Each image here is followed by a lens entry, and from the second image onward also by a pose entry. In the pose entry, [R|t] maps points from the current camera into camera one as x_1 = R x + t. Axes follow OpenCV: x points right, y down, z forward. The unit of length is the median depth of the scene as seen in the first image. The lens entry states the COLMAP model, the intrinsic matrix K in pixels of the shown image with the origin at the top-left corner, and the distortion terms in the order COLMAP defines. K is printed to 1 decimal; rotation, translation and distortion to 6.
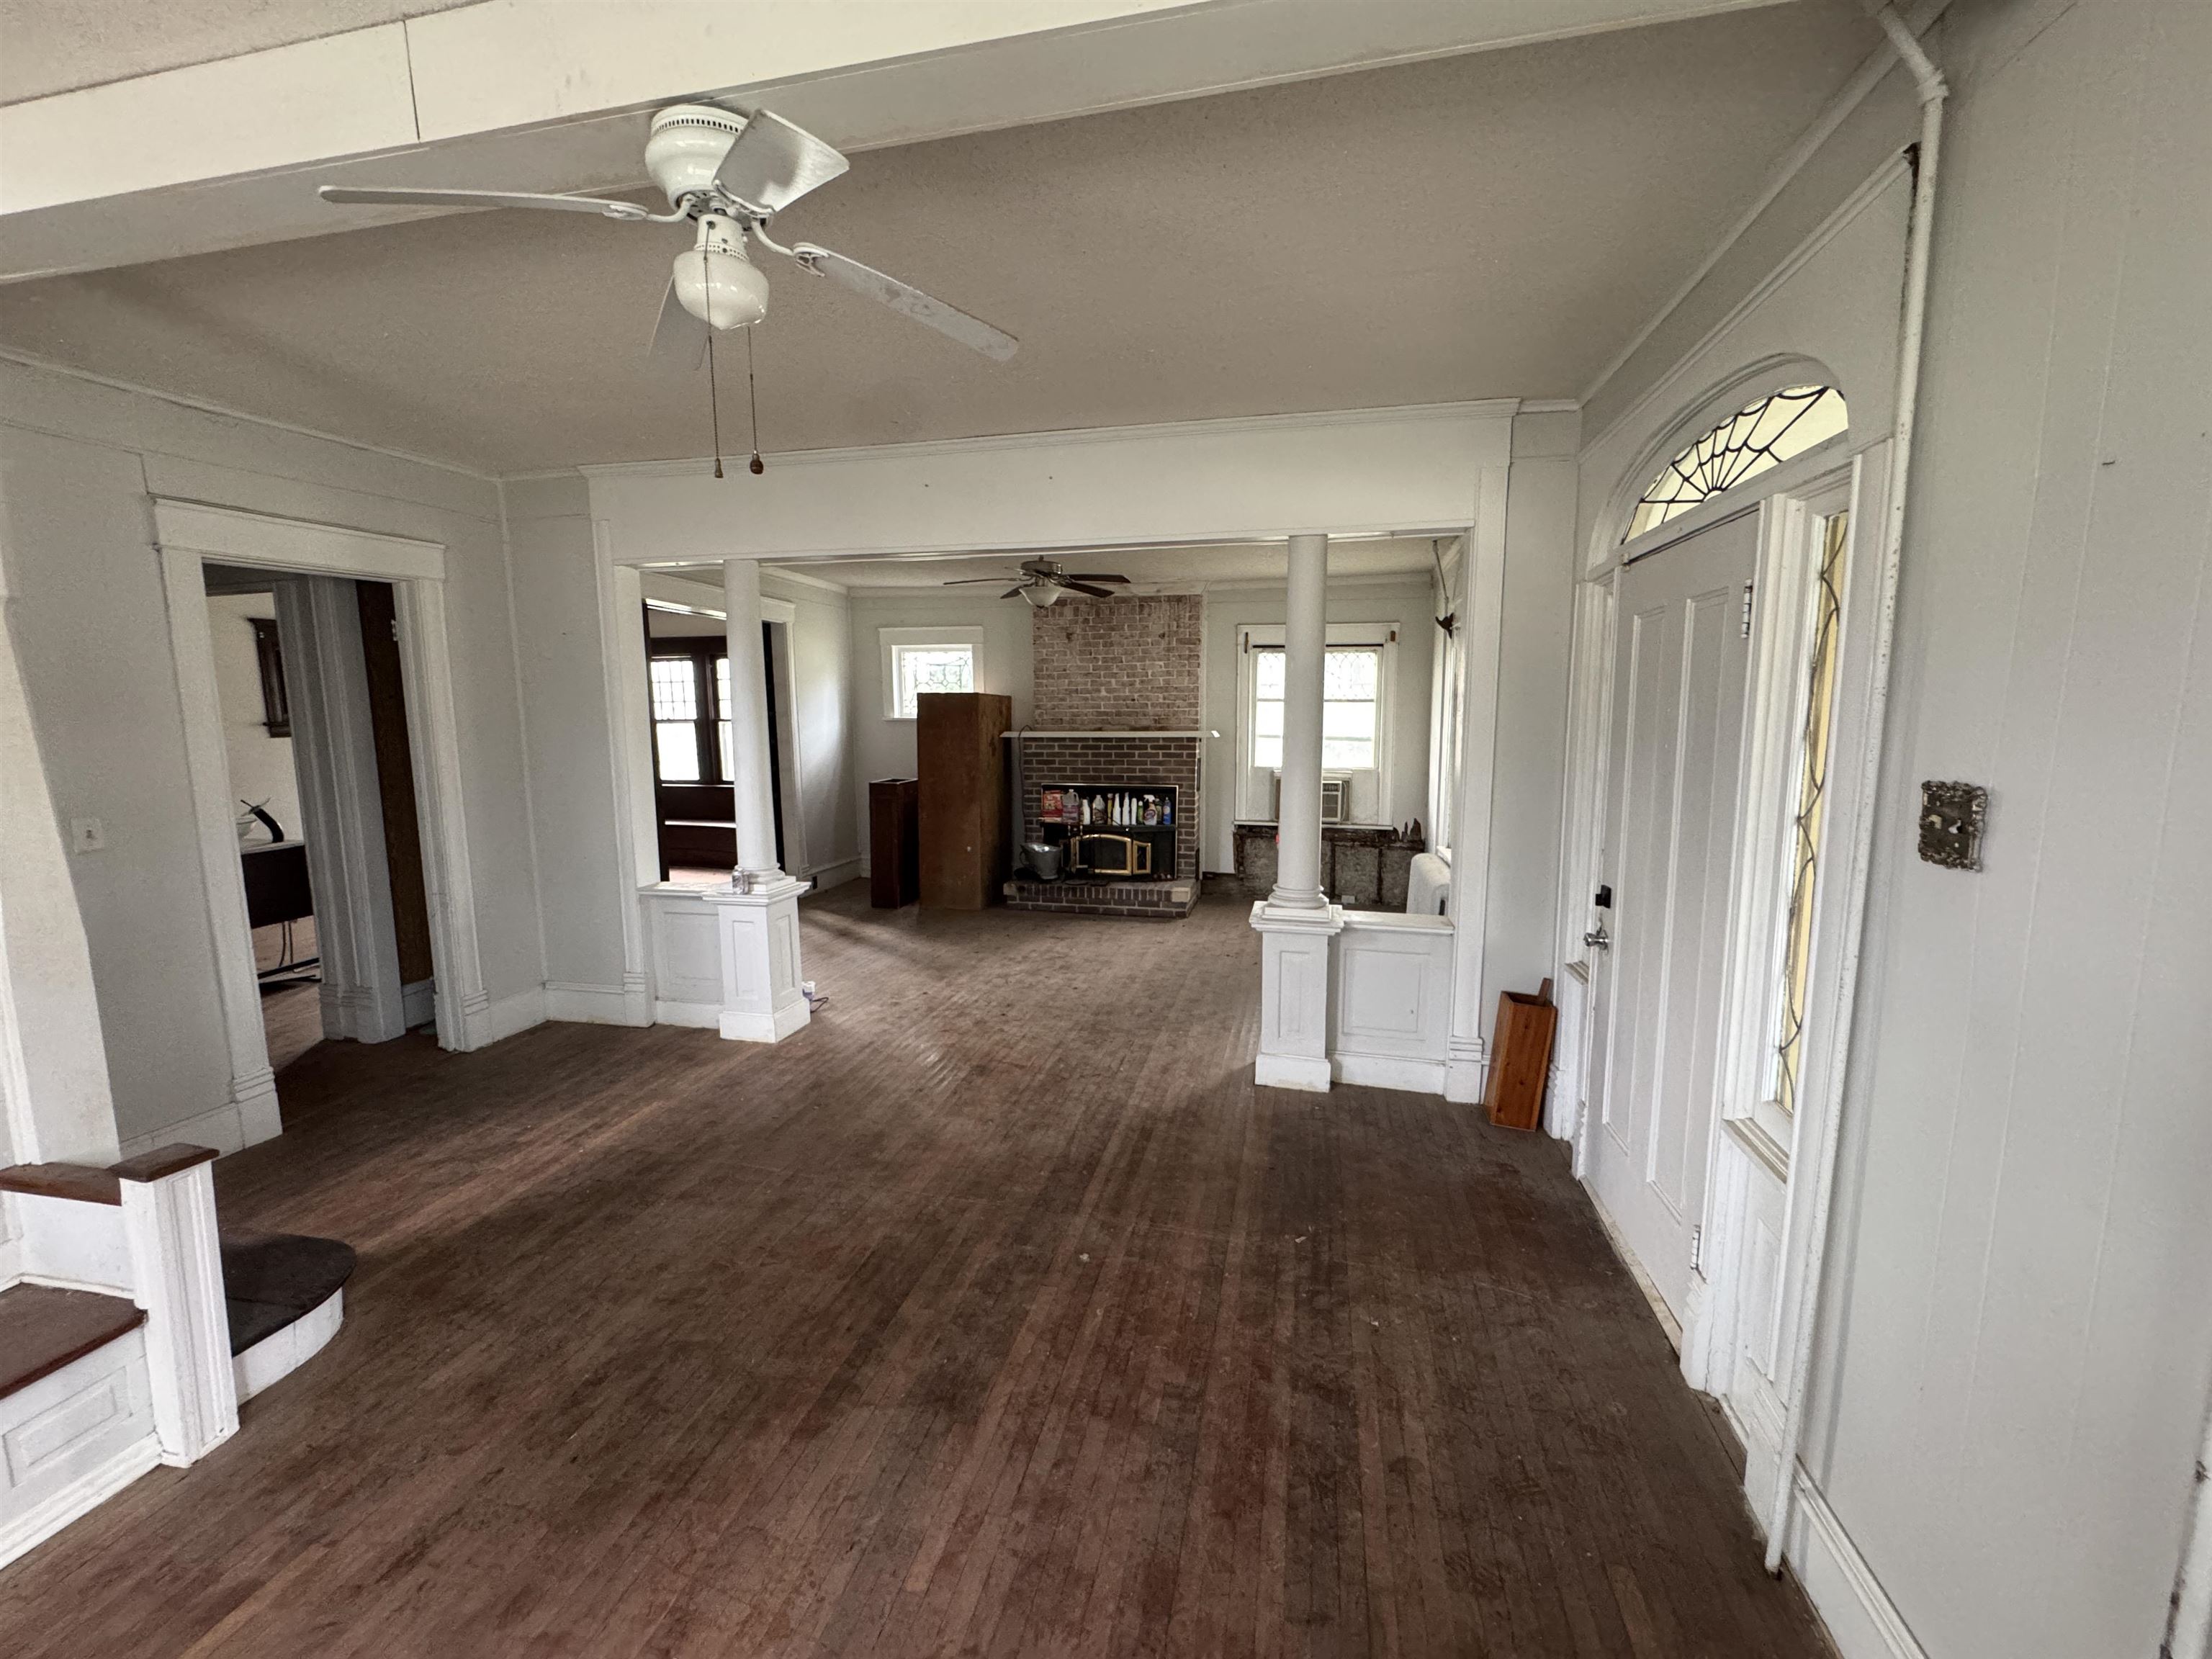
lens RADIAL K [[883.6, 0, 1105.4], [0, 883.6, 828.4], [0, 0, 1]] dist [-0.003929, 0.000457]
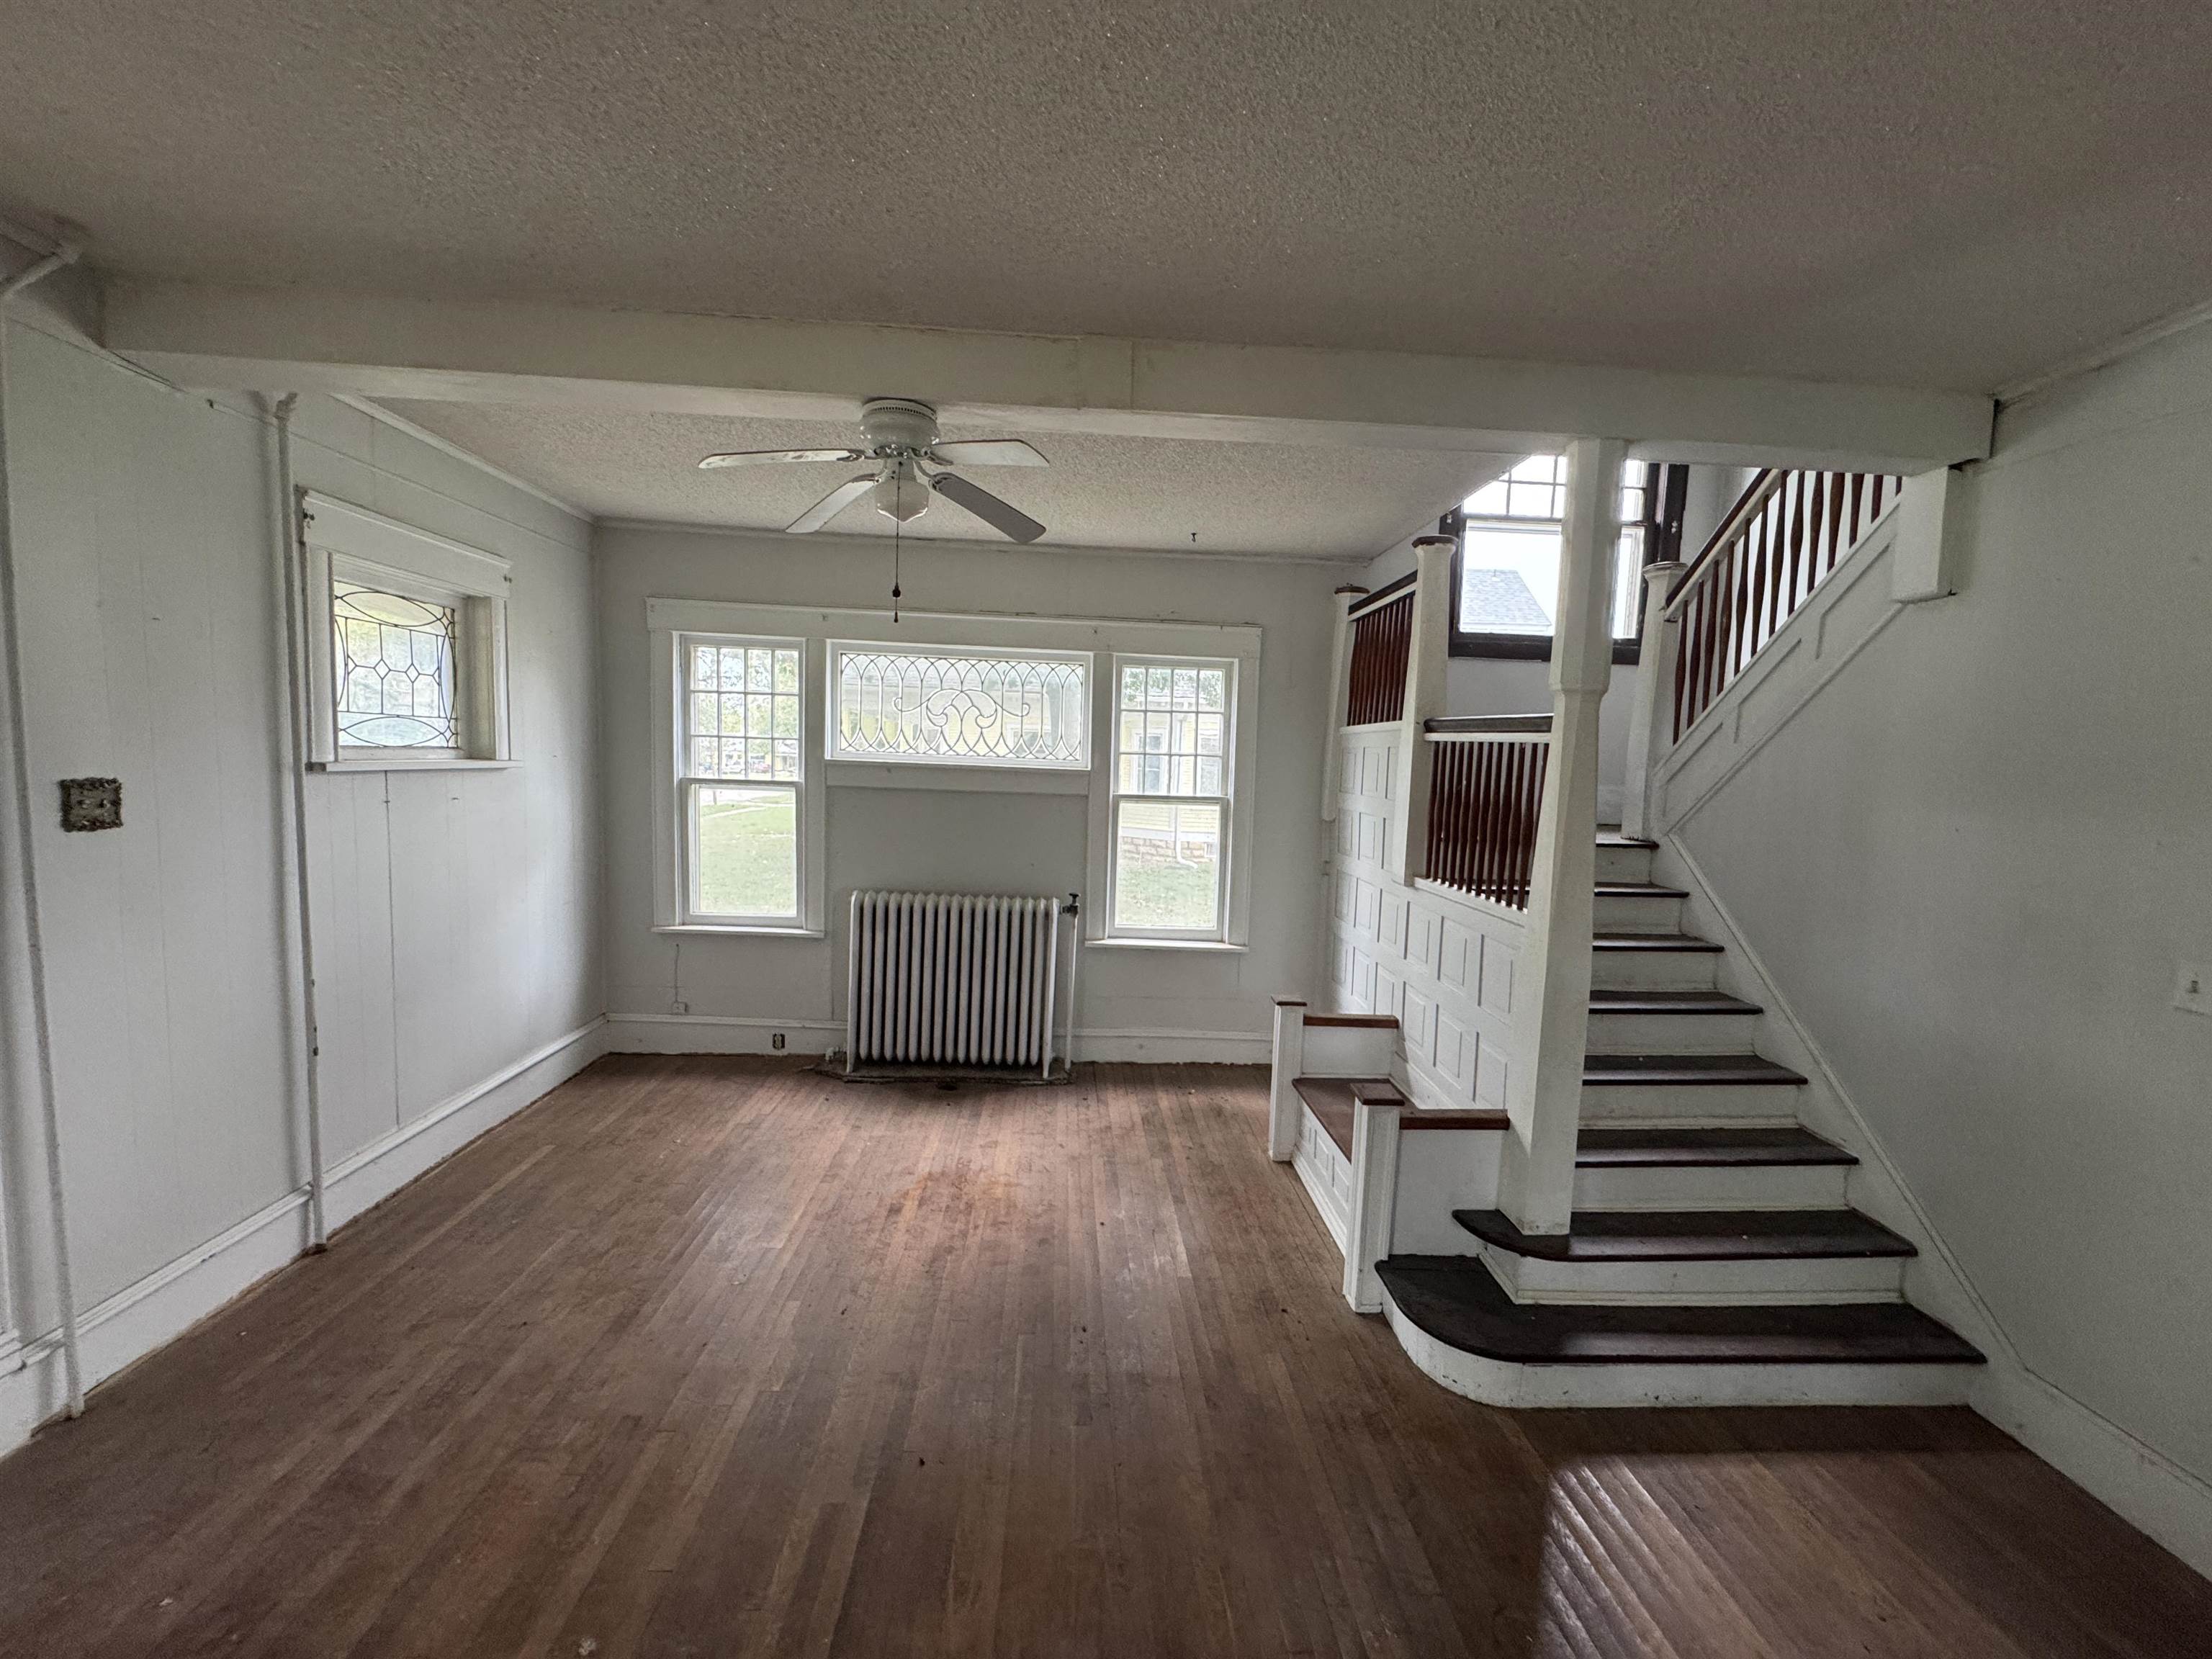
lens RADIAL K [[883.2, 0, 1106.0], [0, 883.2, 829.5], [0, 0, 1]] dist [-0.001849, 0.000282]
pose [[-0.959580, -0.001821, -0.281430, -0.290486], [-0.065857, 0.973669, 0.218248, -0.337180], [0.273622, 0.227961, -0.934433, 2.305394]]
